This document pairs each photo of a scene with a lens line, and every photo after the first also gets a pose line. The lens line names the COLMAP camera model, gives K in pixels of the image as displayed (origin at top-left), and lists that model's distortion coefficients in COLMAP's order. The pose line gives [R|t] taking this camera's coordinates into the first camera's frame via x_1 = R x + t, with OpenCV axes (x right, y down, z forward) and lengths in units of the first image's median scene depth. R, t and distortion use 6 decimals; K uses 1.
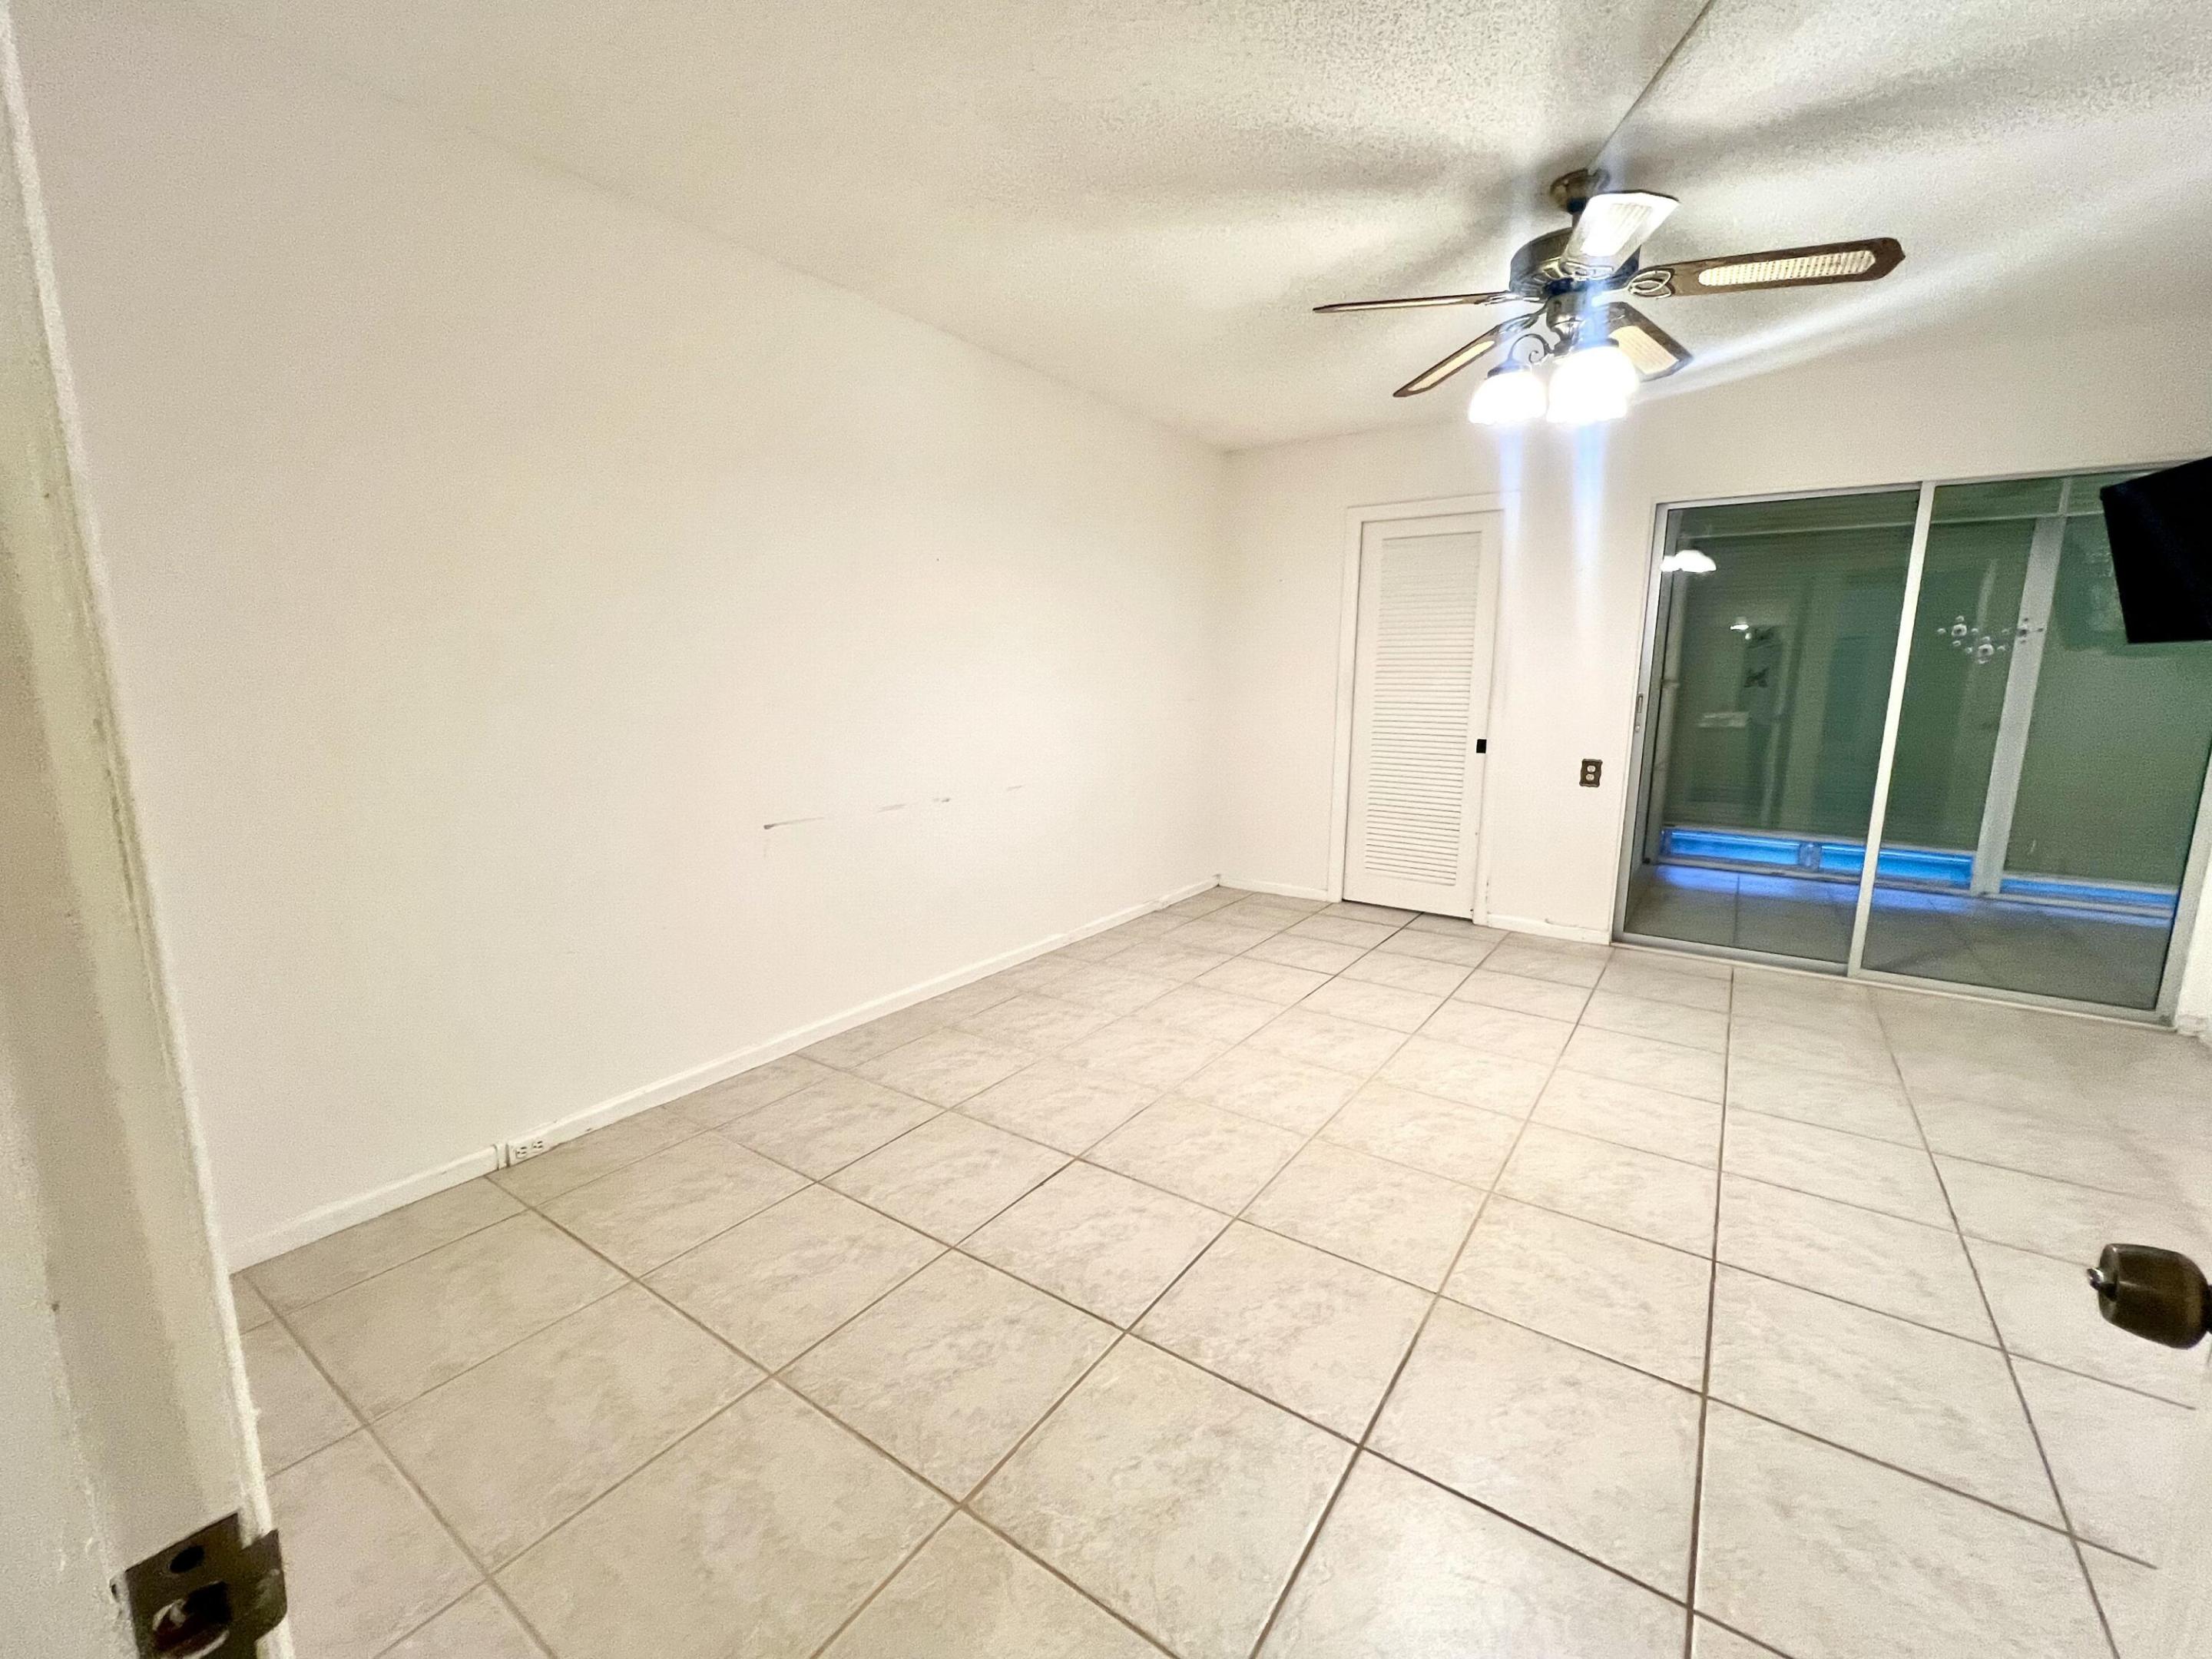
lens RADIAL K [[925.7, 0, 1108.2], [0, 925.7, 829.6], [0, 0, 1]] dist [0.002168, -0.000980]
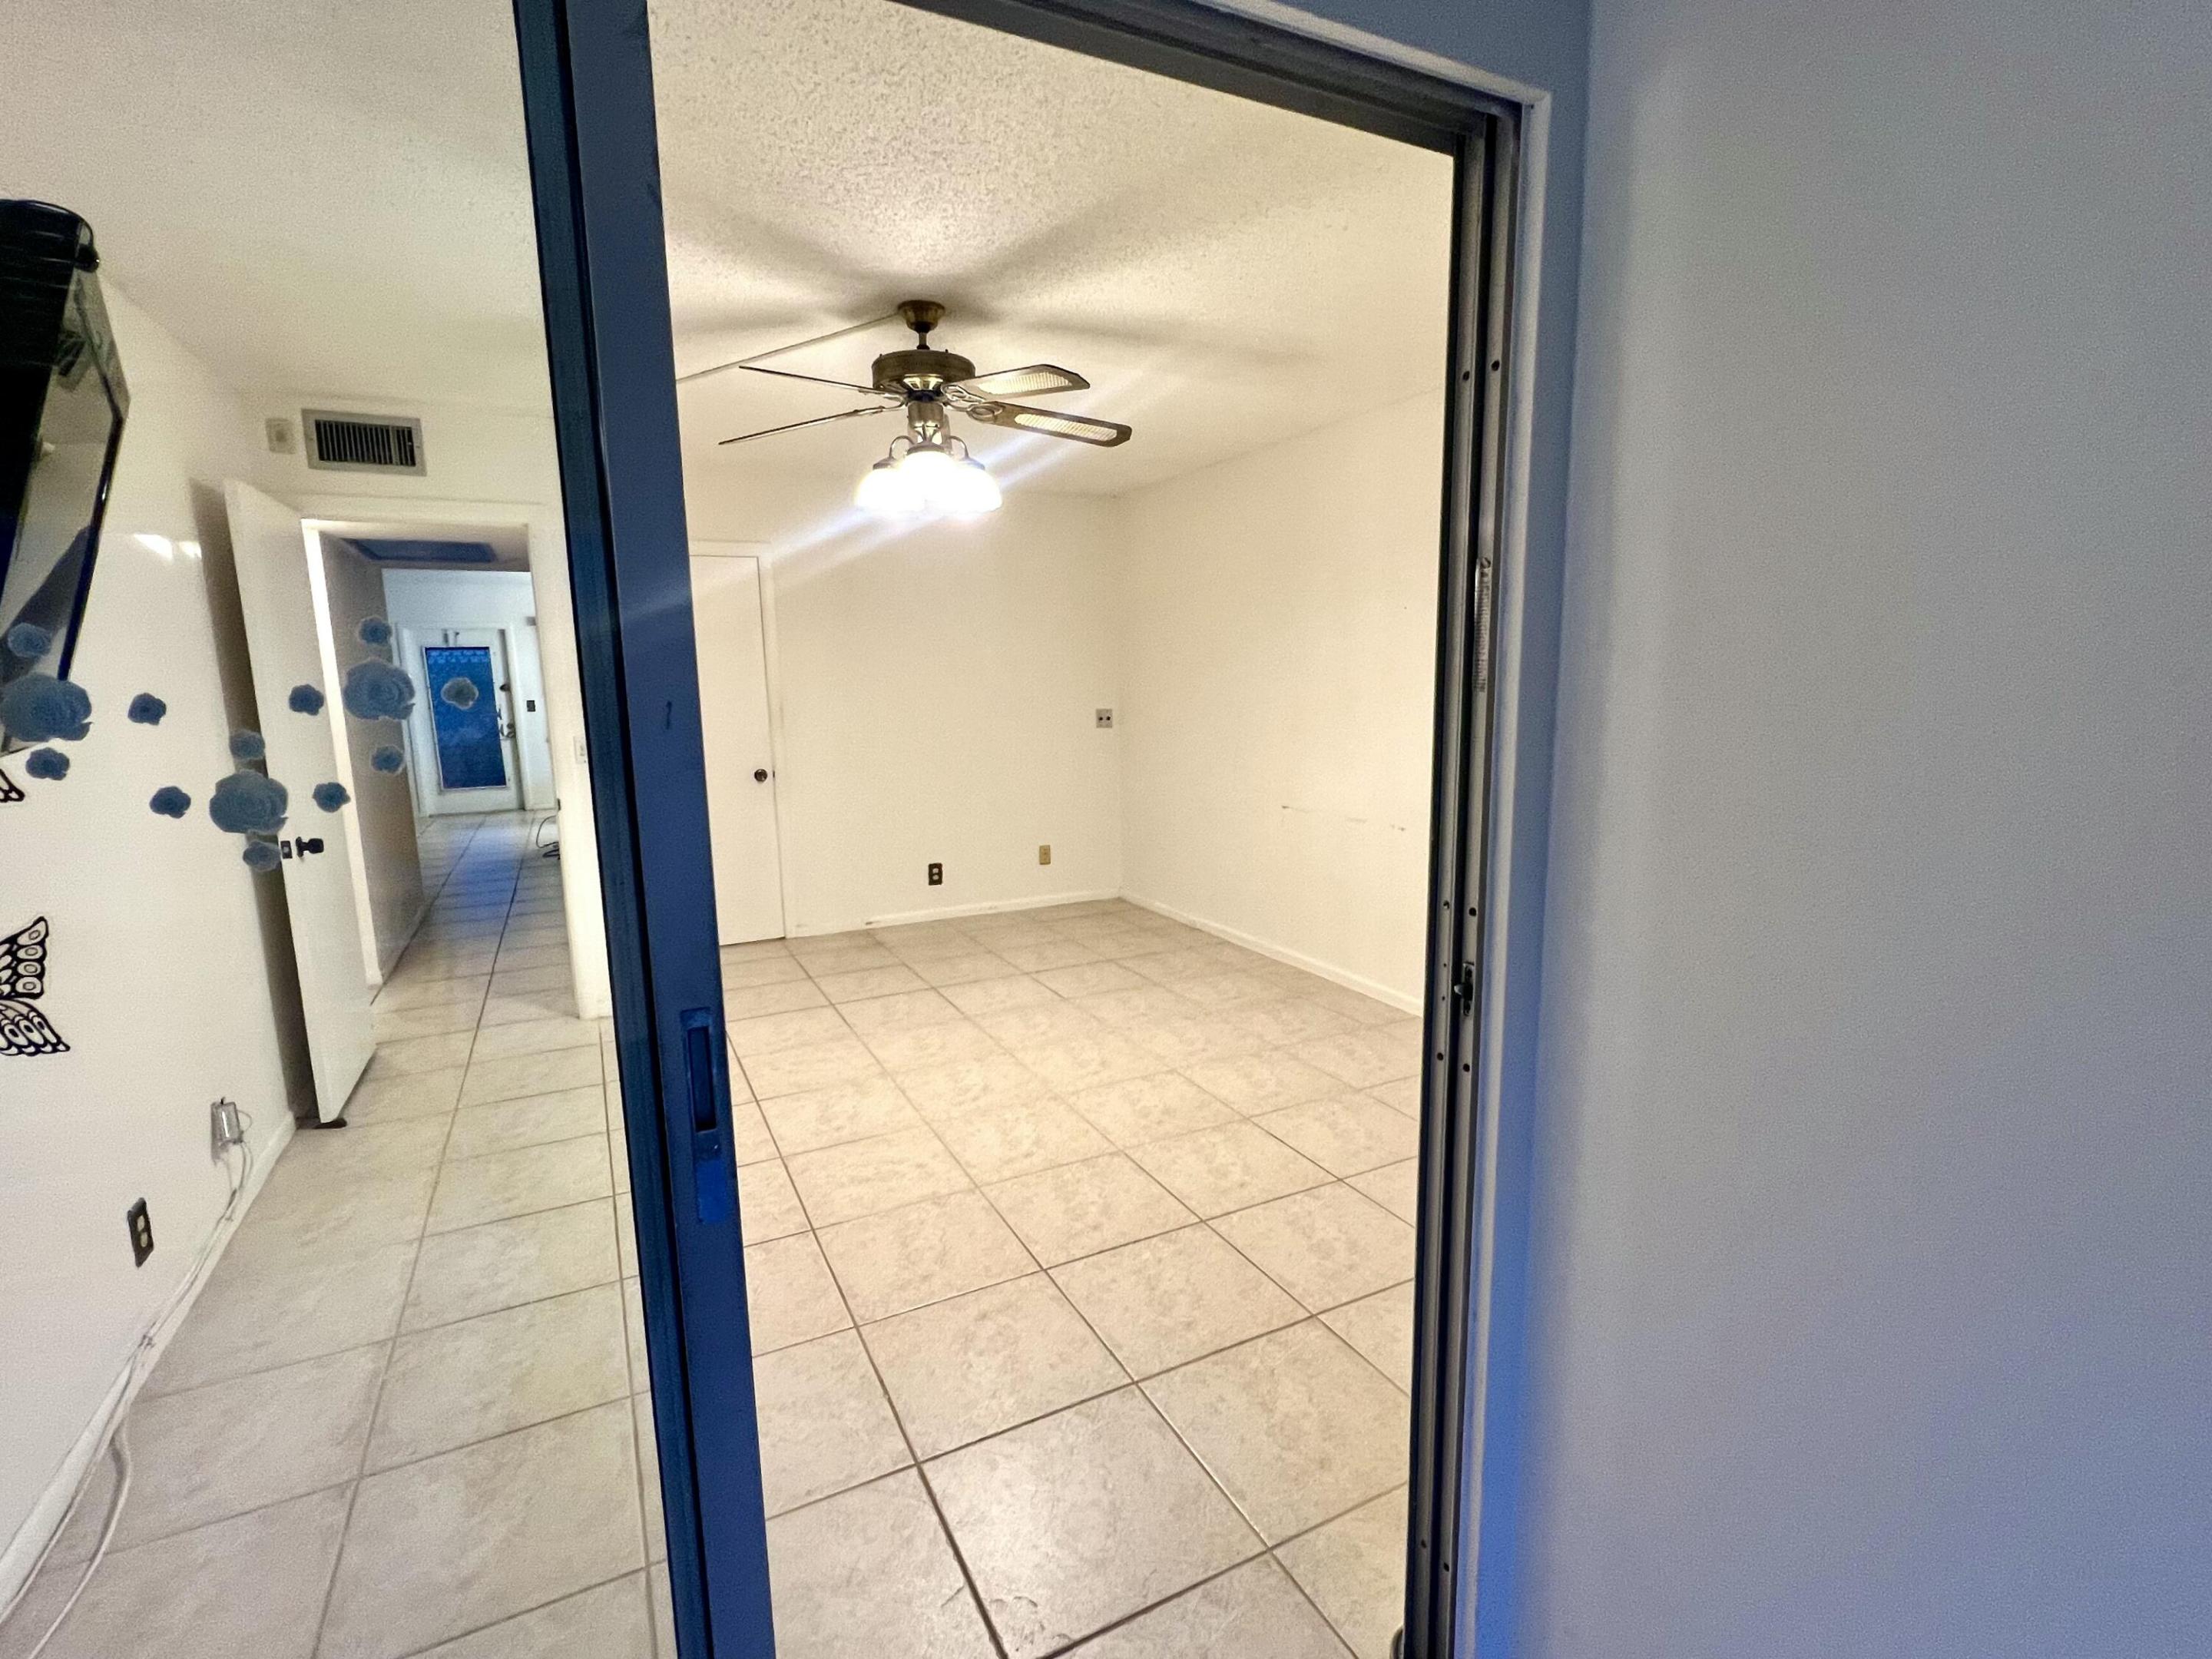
lens RADIAL K [[1035.6, 0, 1119.2], [0, 1035.6, 837.2], [0, 0, 1]] dist [-0.002908, 0.000516]
pose [[-0.464488, 0.144109, -0.873775, 1.280496], [-0.134576, 0.963725, 0.230483, -0.319693], [0.875294, 0.224646, -0.428245, 1.523539]]
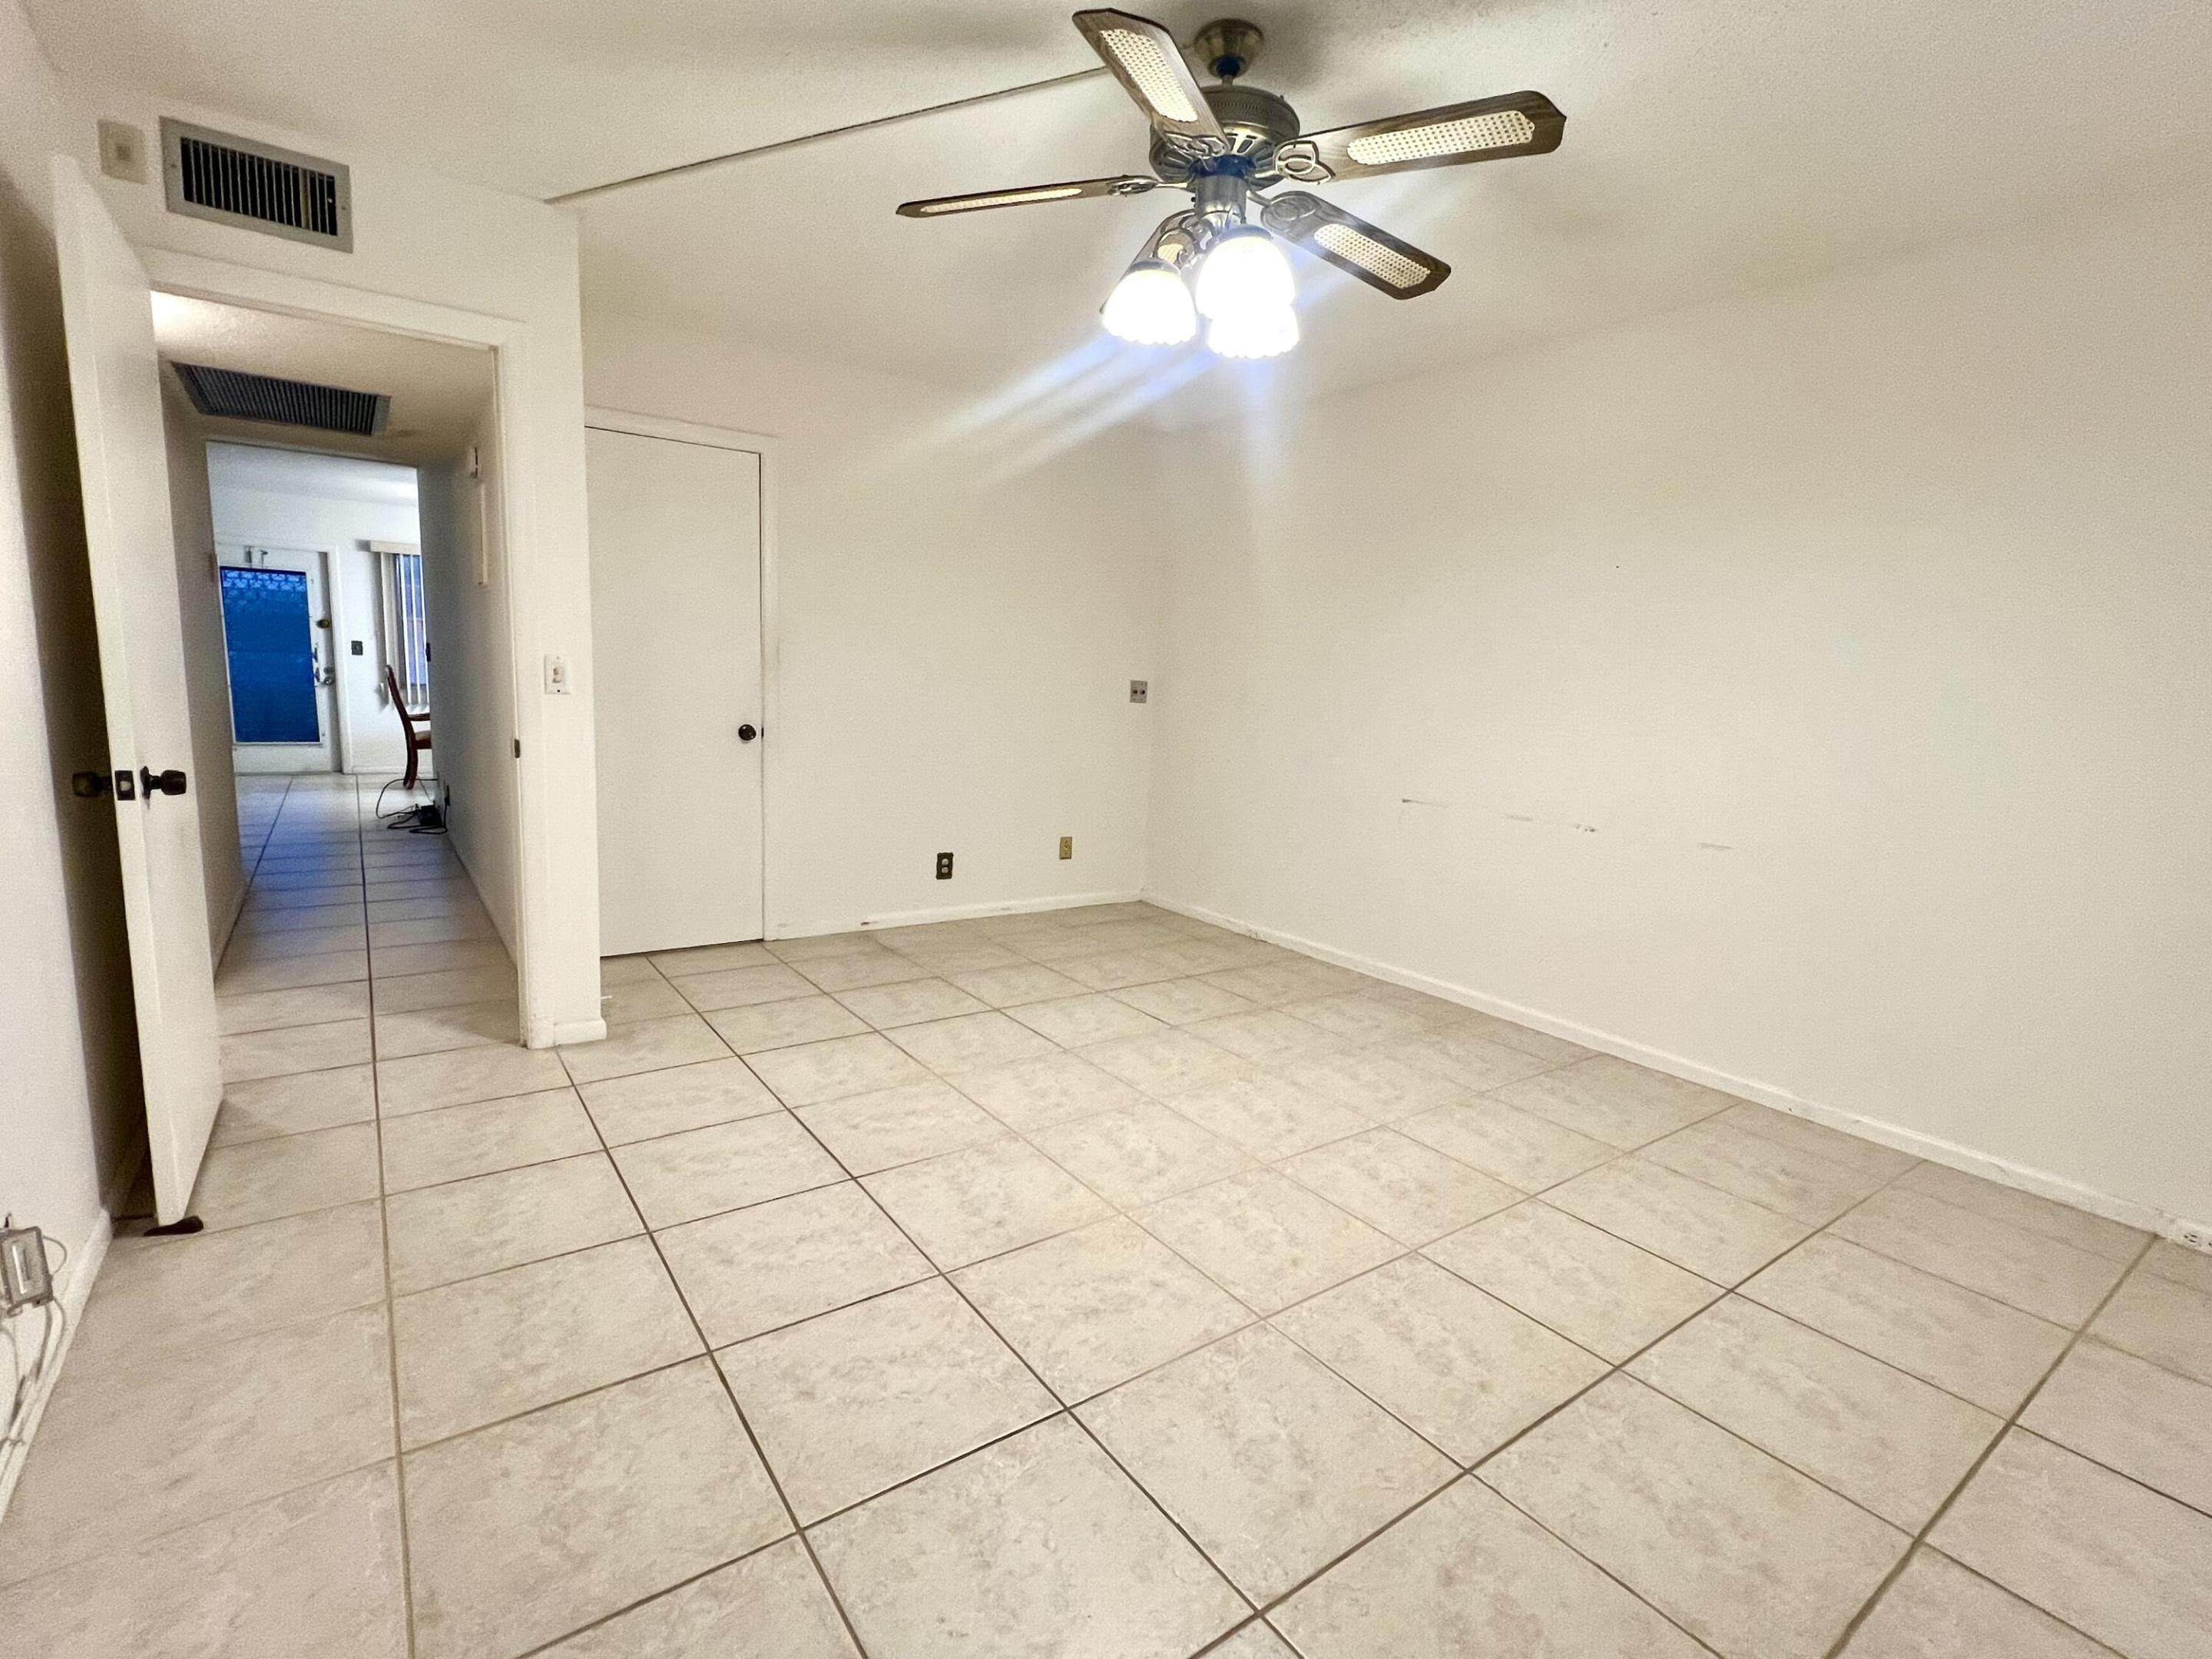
lens RADIAL K [[1035.6, 0, 1112.5], [0, 1035.6, 831.8], [0, 0, 1]] dist [-0.002908, 0.000516]
pose [[-0.328669, 0.120533, -0.936722, 1.153066], [-0.205349, 0.958975, 0.195447, -0.165344], [0.921851, 0.256592, -0.290434, 1.066787]]
